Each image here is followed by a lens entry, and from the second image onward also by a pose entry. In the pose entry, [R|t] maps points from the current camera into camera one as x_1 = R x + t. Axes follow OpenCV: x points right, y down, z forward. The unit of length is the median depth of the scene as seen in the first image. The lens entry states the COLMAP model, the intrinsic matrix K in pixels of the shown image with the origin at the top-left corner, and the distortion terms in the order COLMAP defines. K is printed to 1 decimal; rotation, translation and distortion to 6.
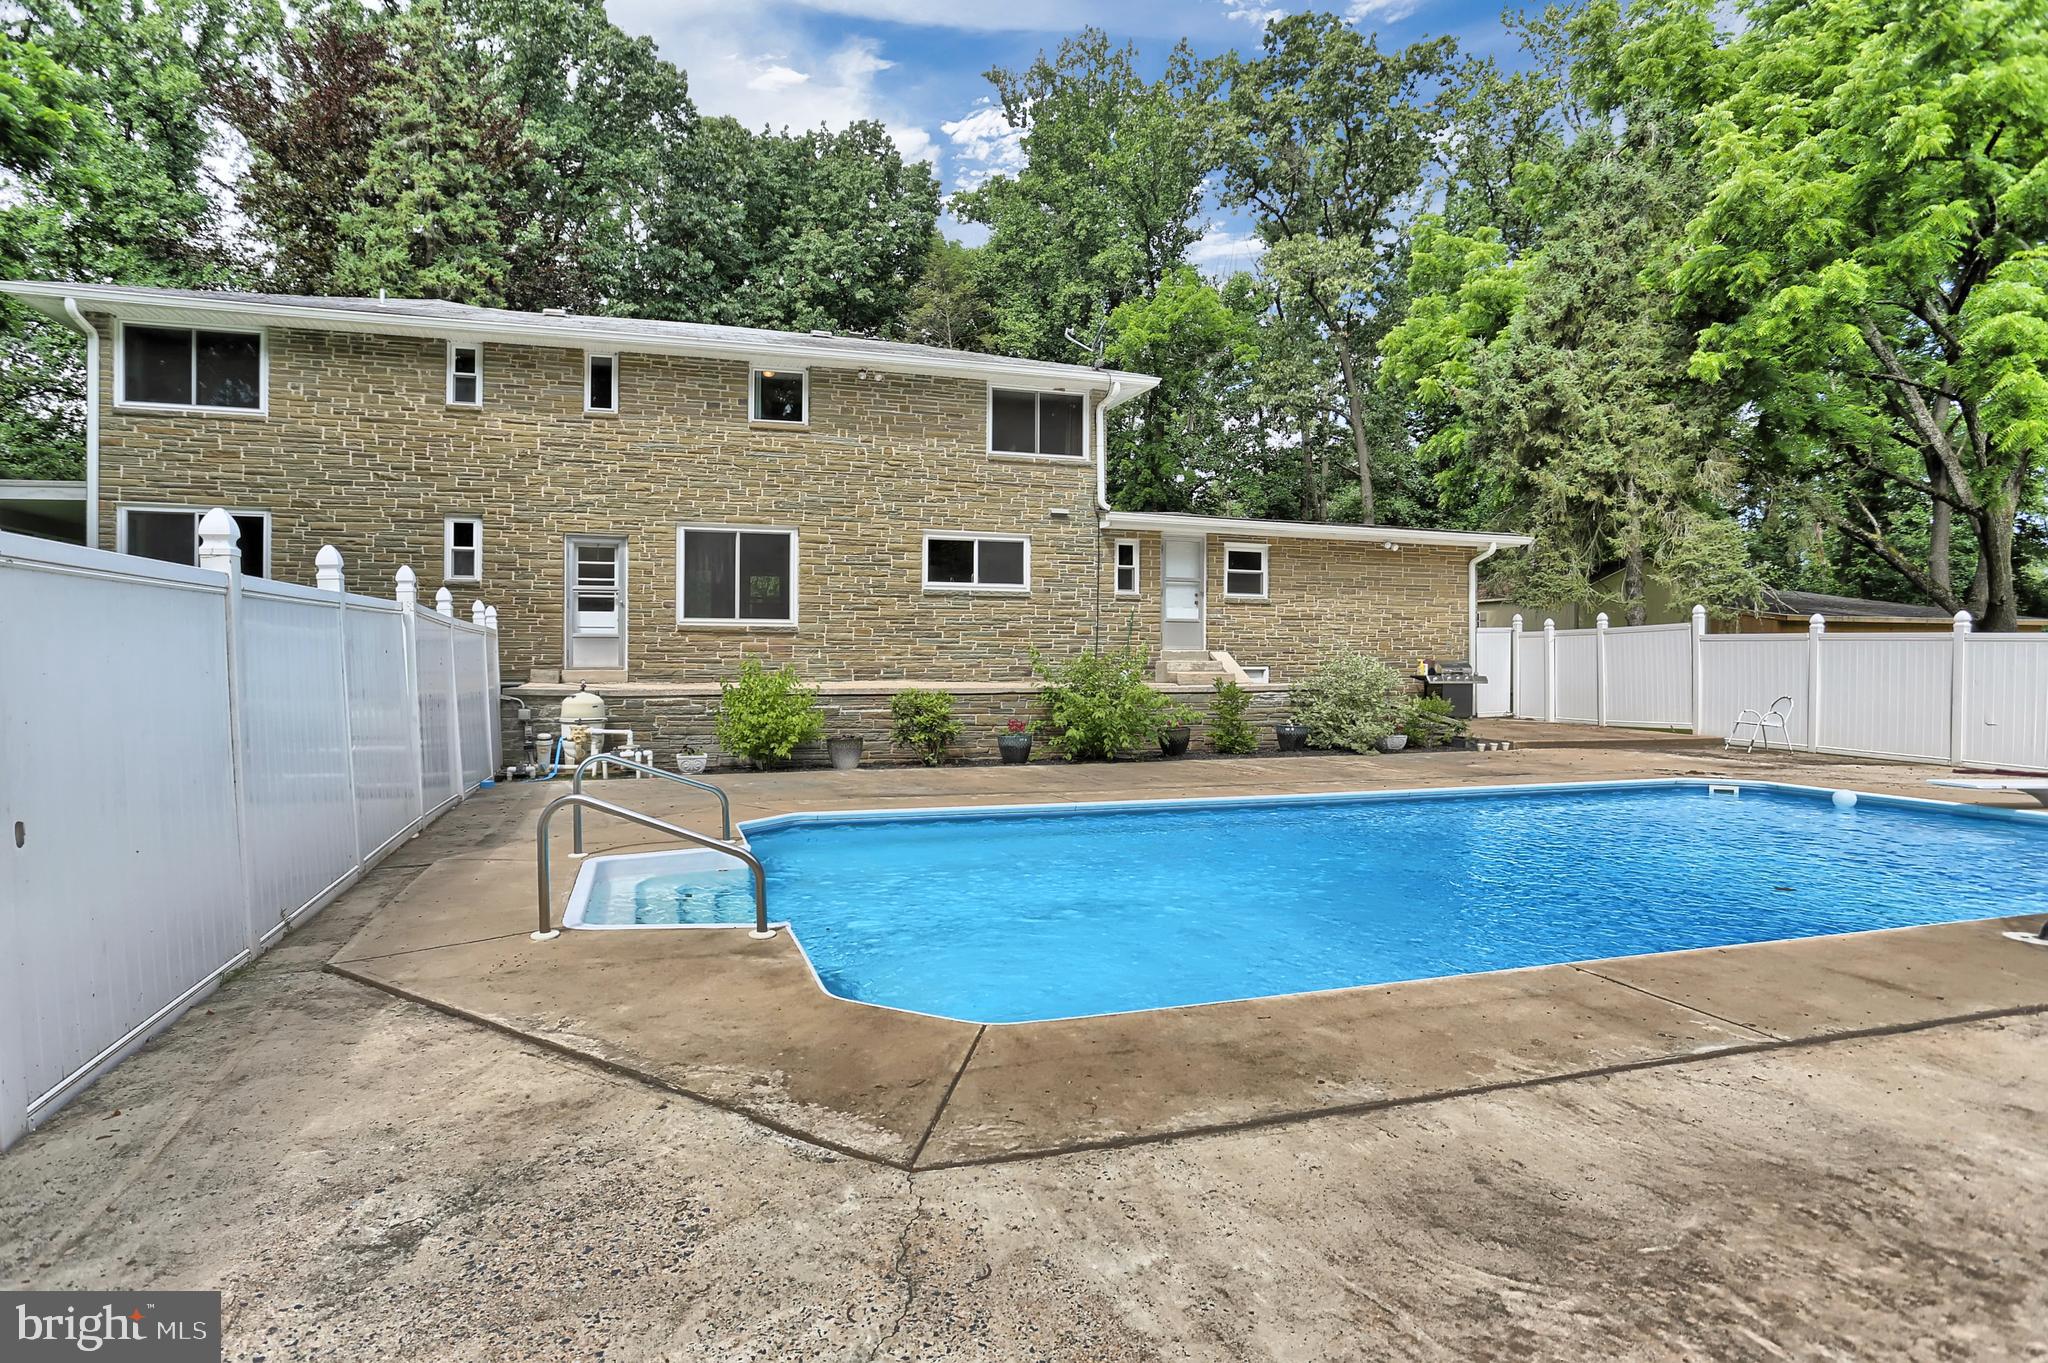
lens RADIAL K [[1068.5, 0, 972.5], [0, 1068.5, 660.2], [0, 0, 1]] dist [-0.056043, 0.030956]
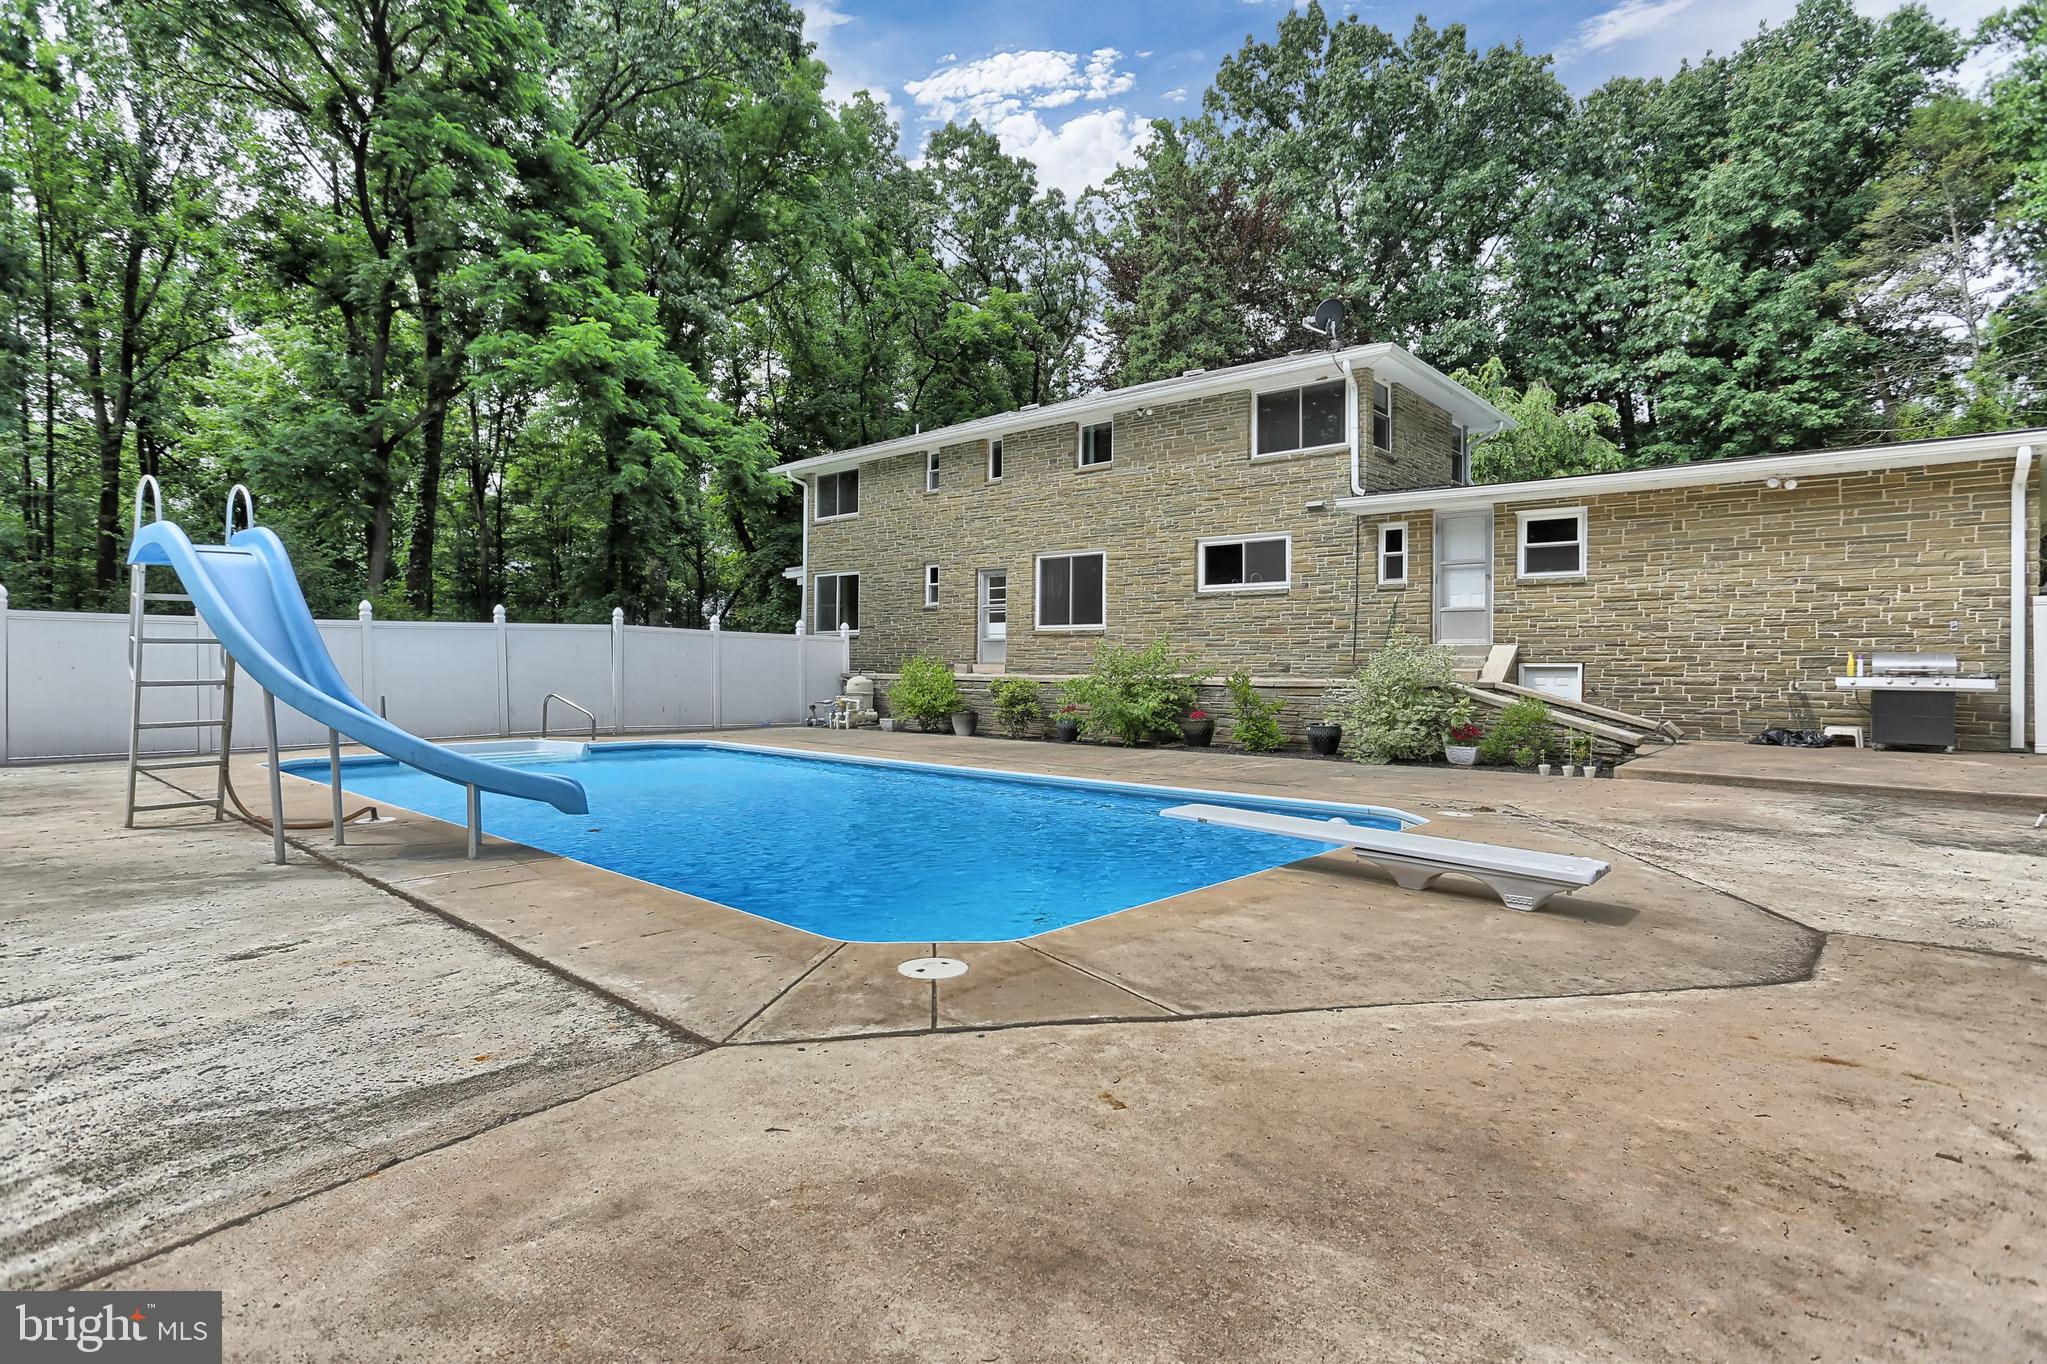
lens RADIAL K [[1030.9, 0, 1018.7], [0, 1030.9, 667.6], [0, 0, 1]] dist [-0.050855, 0.027388]
pose [[0.527429, 0.002626, -0.849595, 0.742344], [-0.005046, 0.999987, -0.000042, 0.012214], [0.849584, 0.004310, 0.527436, 0.274079]]
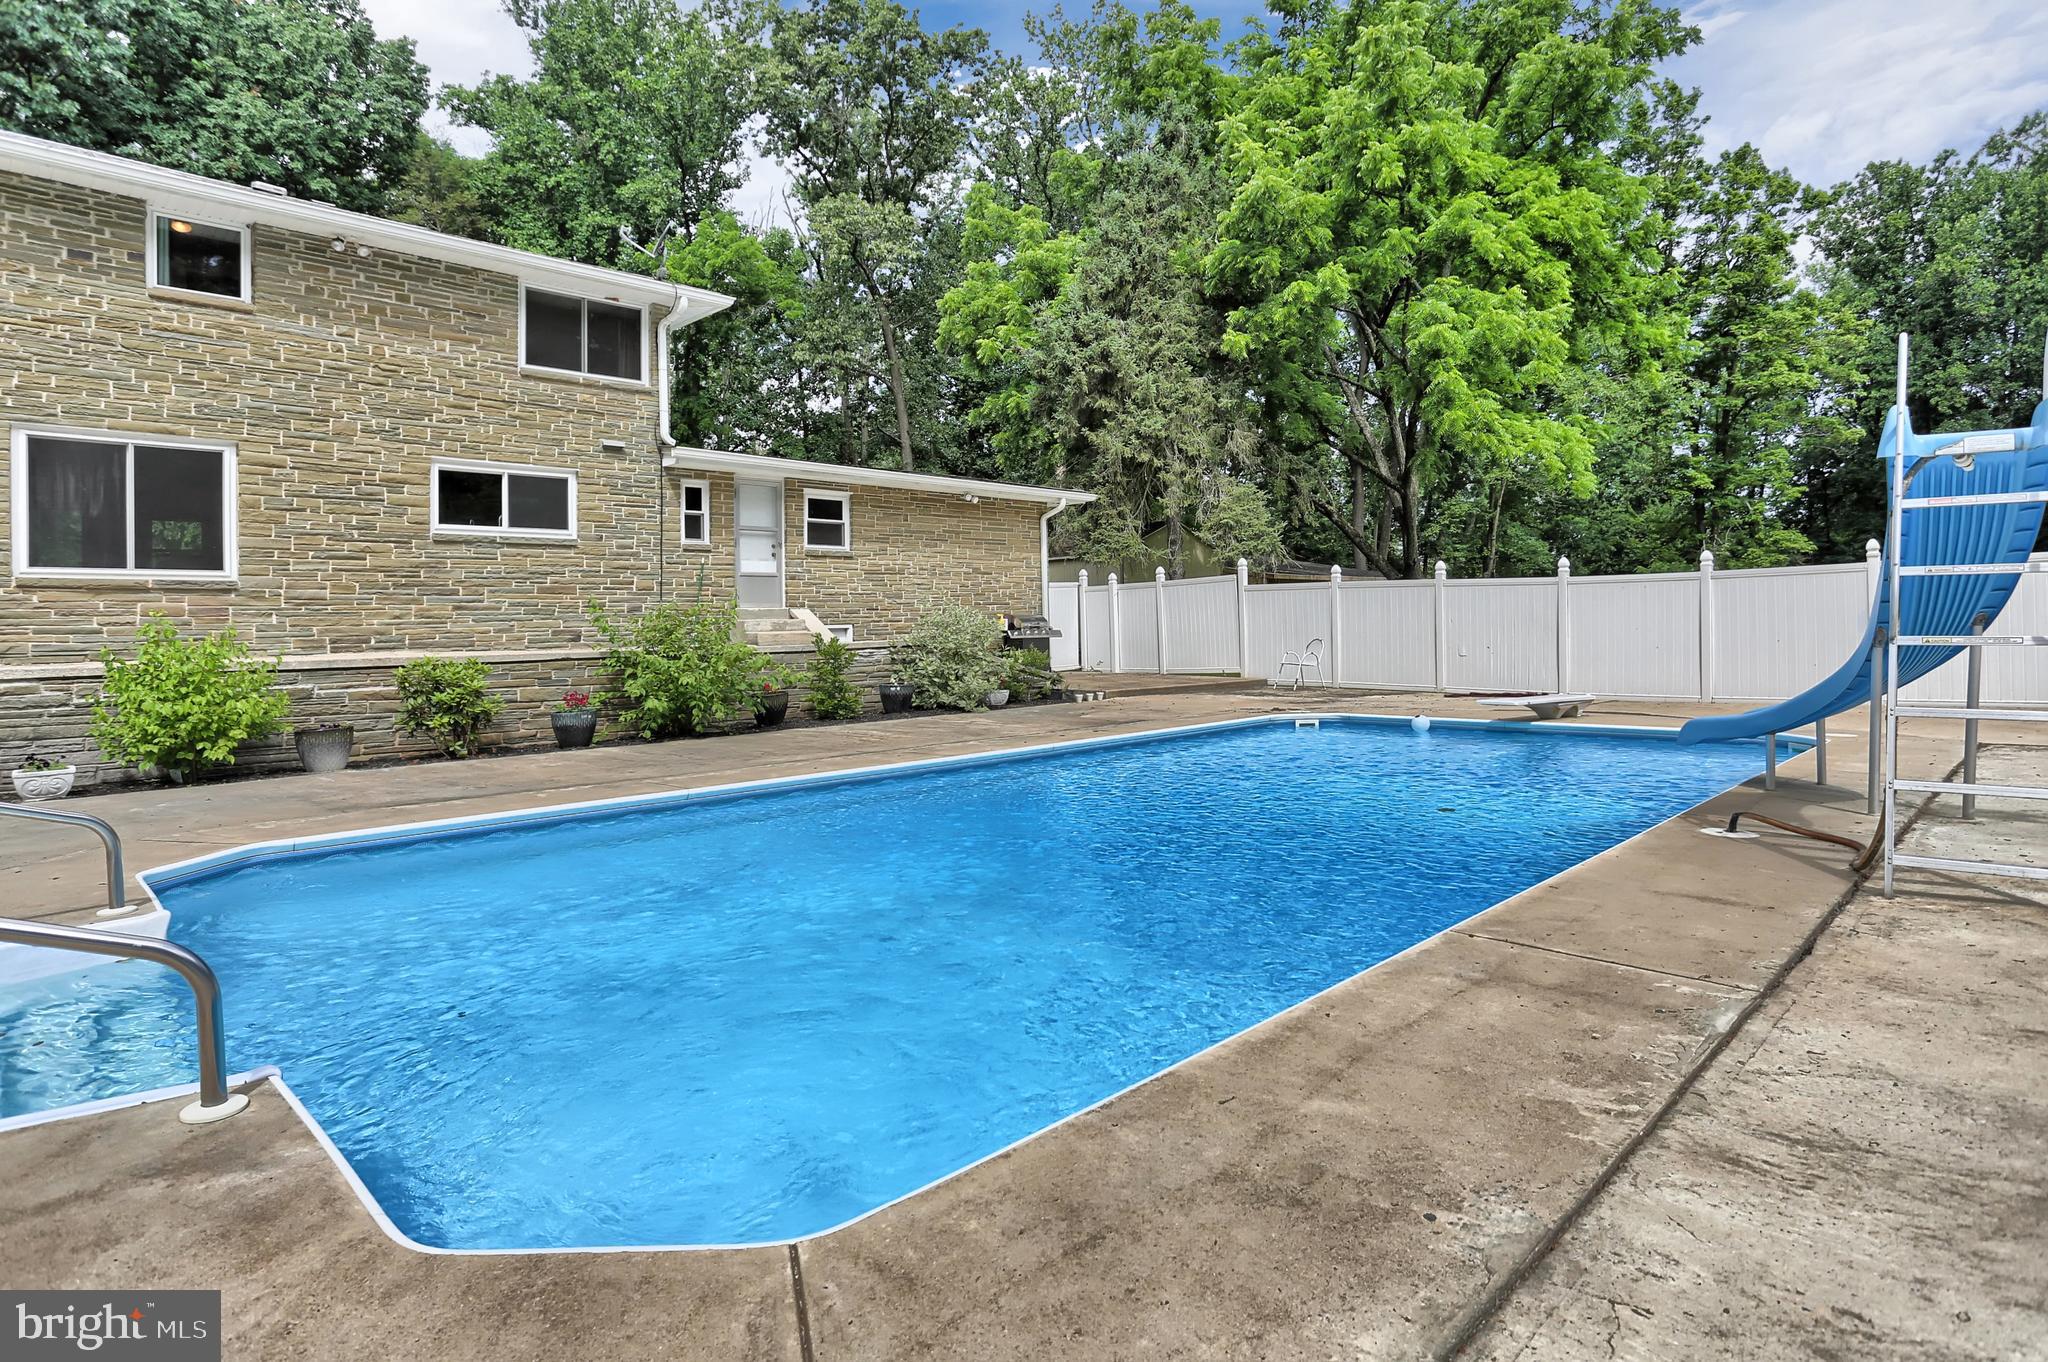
lens RADIAL K [[1082.6, 0, 1045.6], [0, 1082.6, 609.0], [0, 0, 1]] dist [-0.060520, 0.037476]
pose [[0.878195, -0.014505, 0.478083, -0.024629], [0.024751, 0.999579, -0.015138, 0.011476], [-0.477662, 0.025127, 0.878184, 0.103251]]
